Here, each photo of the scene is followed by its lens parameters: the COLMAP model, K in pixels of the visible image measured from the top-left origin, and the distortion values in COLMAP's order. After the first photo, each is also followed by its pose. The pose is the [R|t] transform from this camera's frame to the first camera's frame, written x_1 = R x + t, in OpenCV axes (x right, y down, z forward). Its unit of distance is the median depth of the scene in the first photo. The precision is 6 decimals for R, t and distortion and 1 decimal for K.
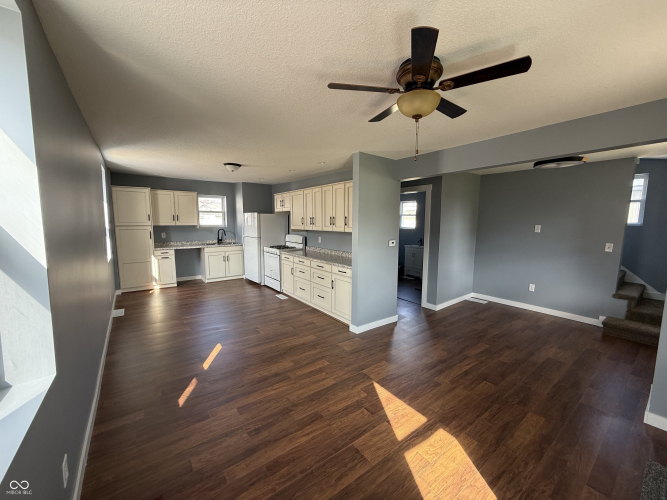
lens RADIAL K [[264.2, 0, 332.5], [0, 264.2, 250.6], [0, 0, 1]] dist [-0.000793, -0.000065]
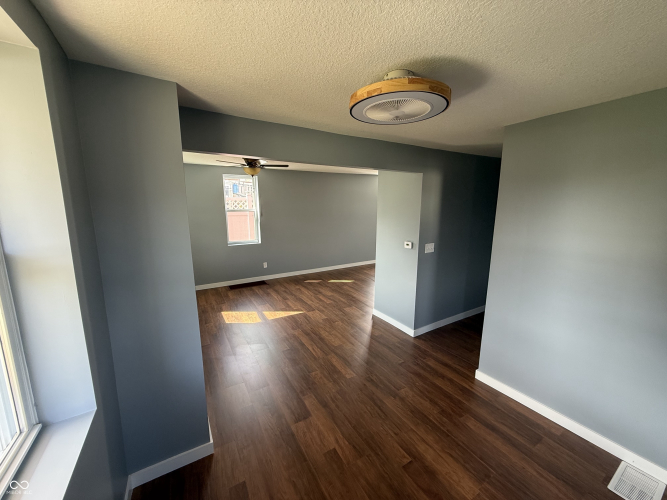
lens RADIAL K [[264.2, 0, 332.4], [0, 264.2, 247.0], [0, 0, 1]] dist [-0.000793, -0.000065]
pose [[-0.107024, 0.160401, -0.981233, 1.049050], [-0.105784, 0.979462, 0.171650, -0.137091], [0.988613, 0.122169, -0.087858, 0.763840]]
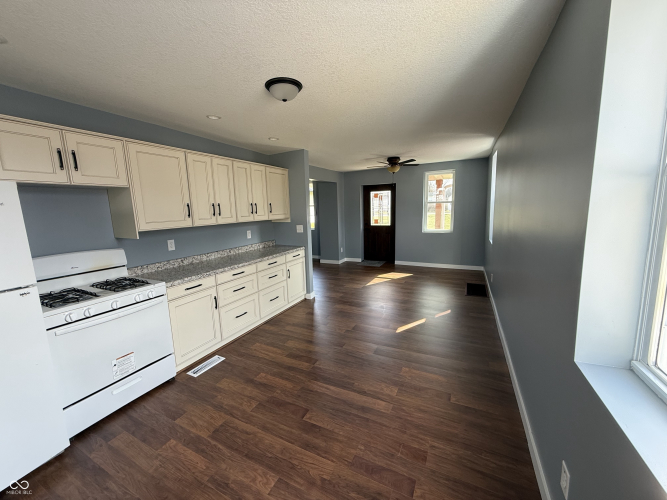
lens RADIAL K [[264.2, 0, 333.8], [0, 264.2, 246.7], [0, 0, 1]] dist [-0.000793, -0.000065]
pose [[-0.446986, -0.128911, 0.885204, -0.890582], [0.124292, 0.971013, 0.204169, -0.140601], [-0.885864, 0.201285, -0.418006, 1.203150]]
